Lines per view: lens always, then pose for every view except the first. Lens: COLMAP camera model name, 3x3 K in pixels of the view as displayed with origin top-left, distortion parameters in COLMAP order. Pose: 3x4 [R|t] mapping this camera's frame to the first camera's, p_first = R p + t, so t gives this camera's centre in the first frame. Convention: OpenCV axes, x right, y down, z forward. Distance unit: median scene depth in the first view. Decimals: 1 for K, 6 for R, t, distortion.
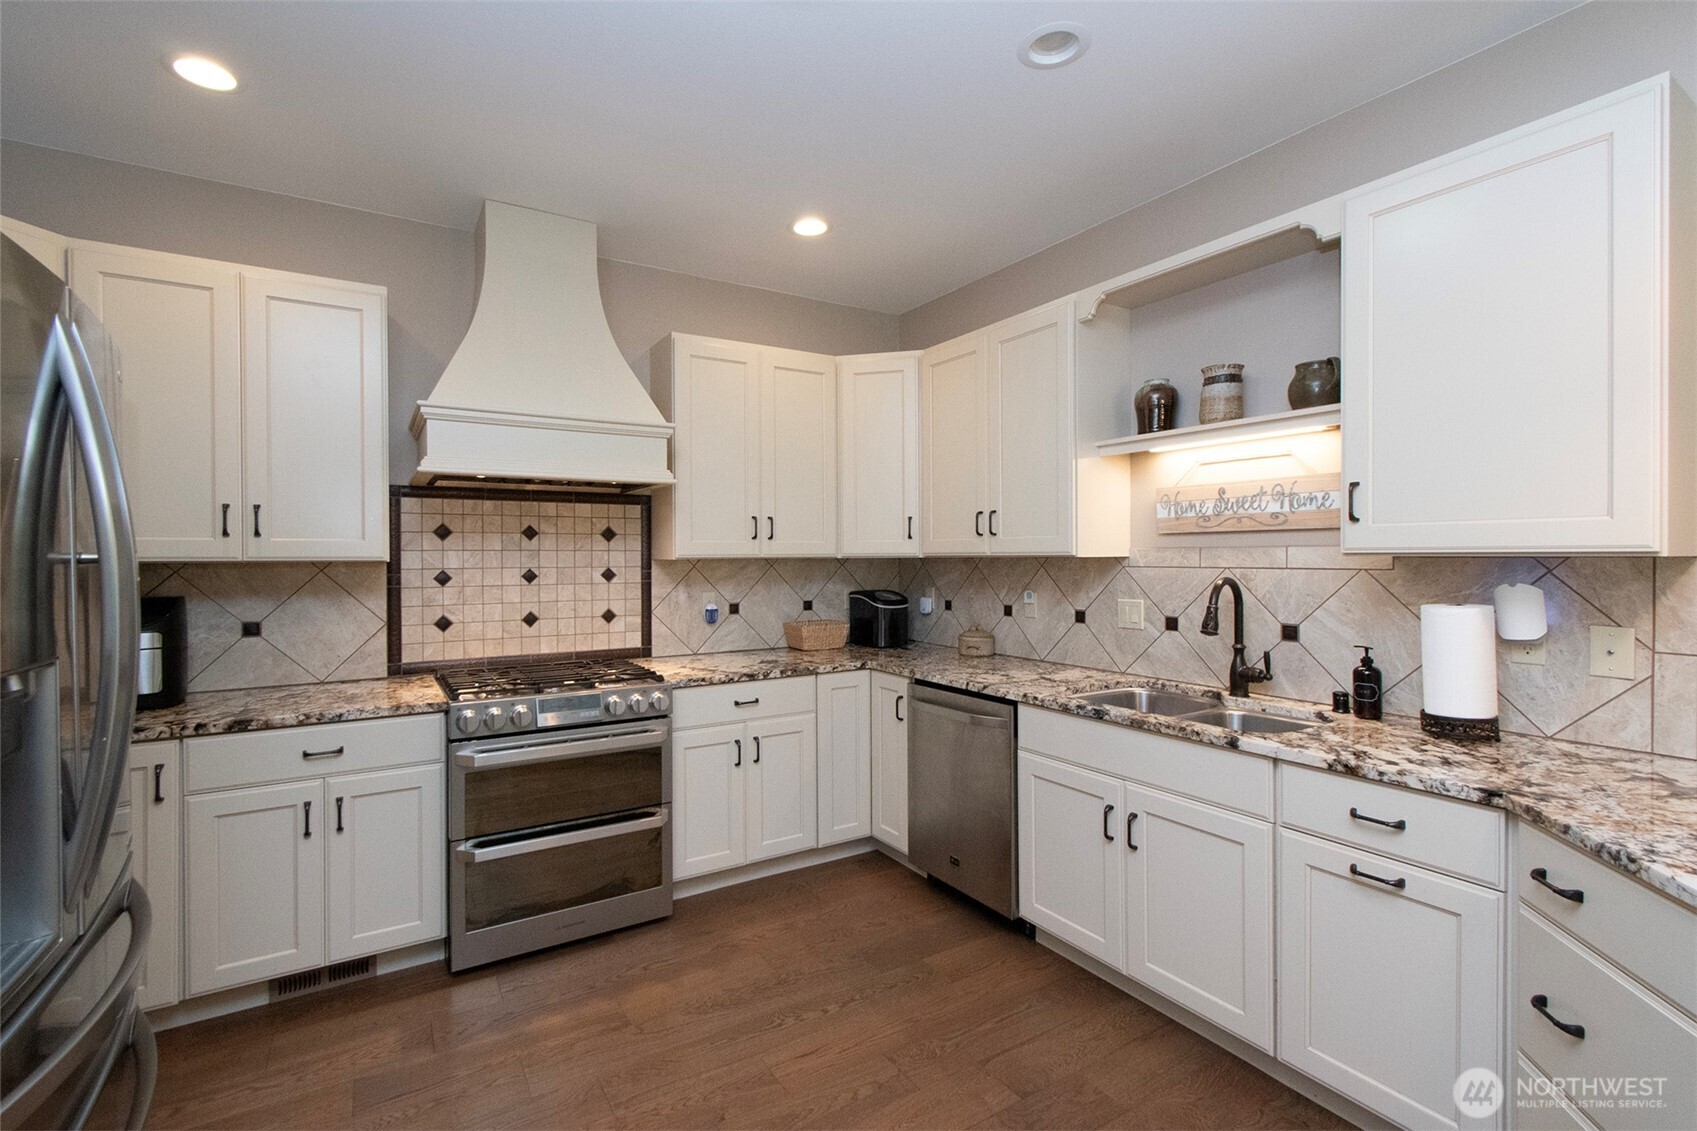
lens RADIAL K [[756.0, 0, 838.8], [0, 756.0, 560.3], [0, 0, 1]] dist [0.002760, 0.000395]
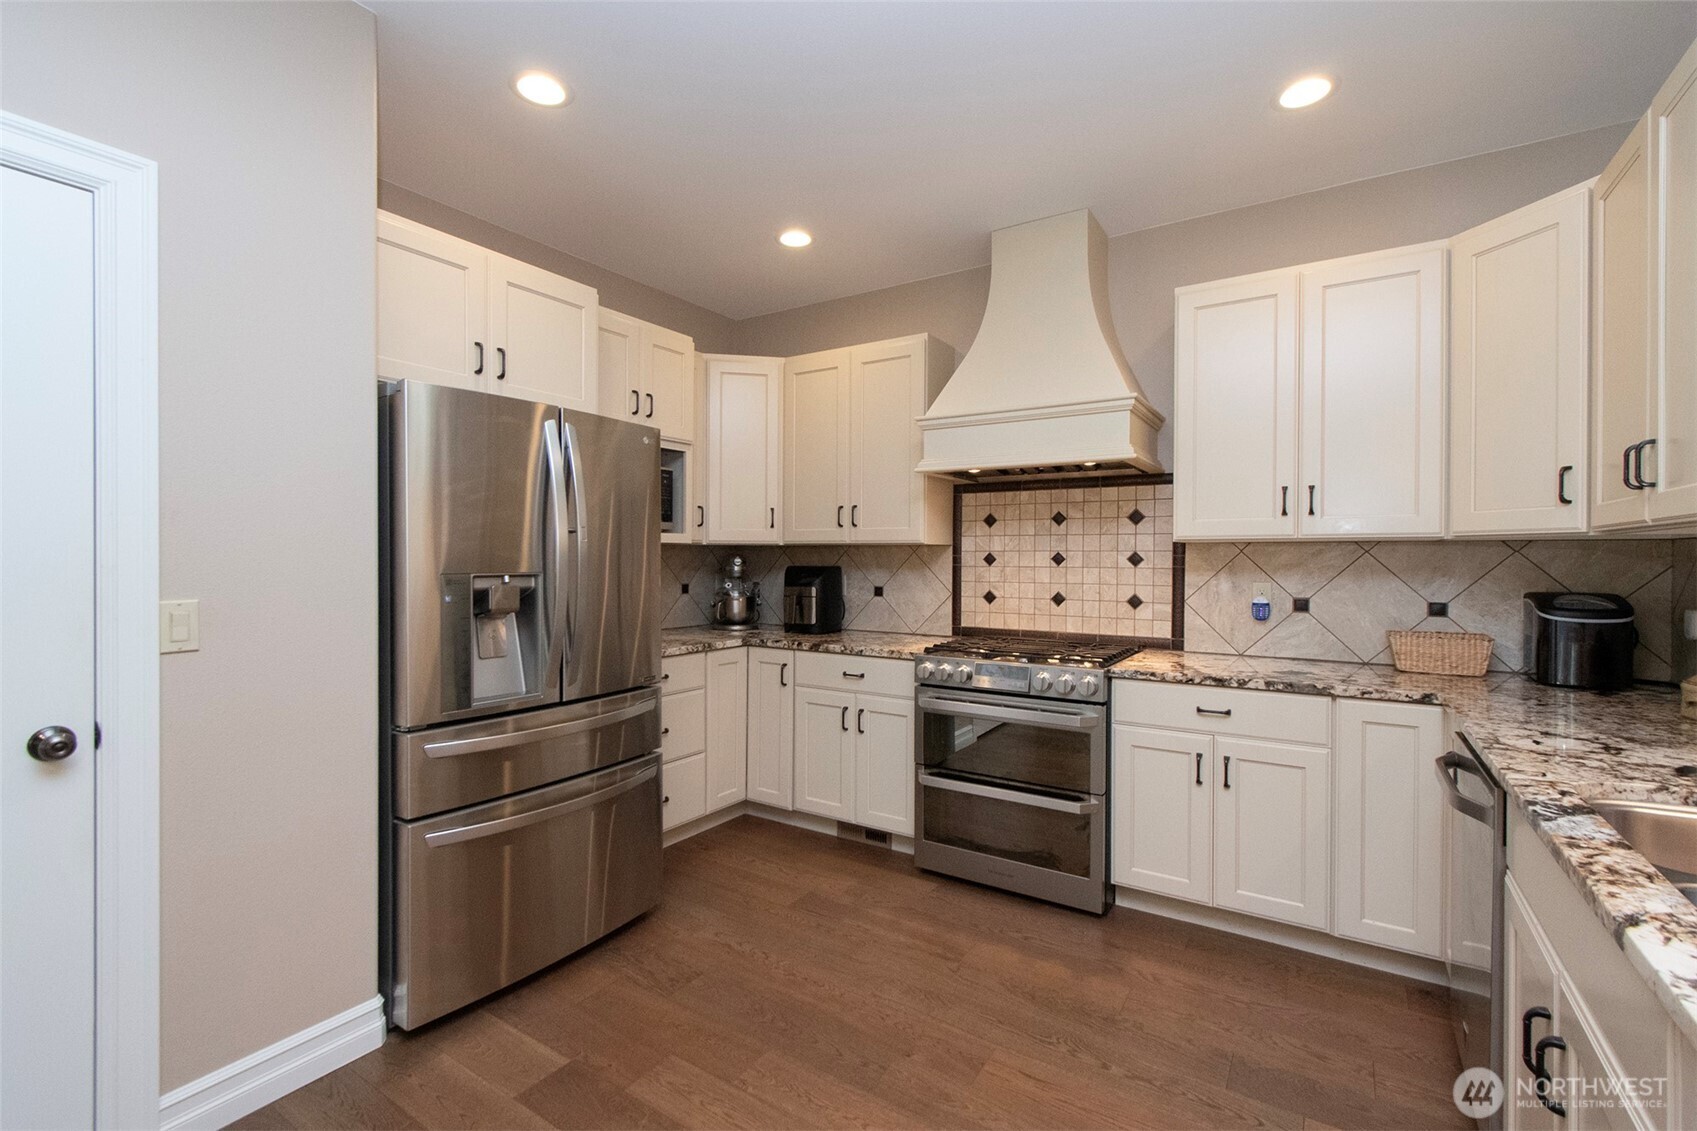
lens RADIAL K [[756.0, 0, 832.0], [0, 756.0, 562.9], [0, 0, 1]] dist [0.002760, 0.000395]
pose [[0.421159, 0.013399, -0.906888, 0.453083], [-0.008972, 0.999903, 0.010607, 0.019065], [0.906943, 0.003670, 0.421238, 0.267995]]
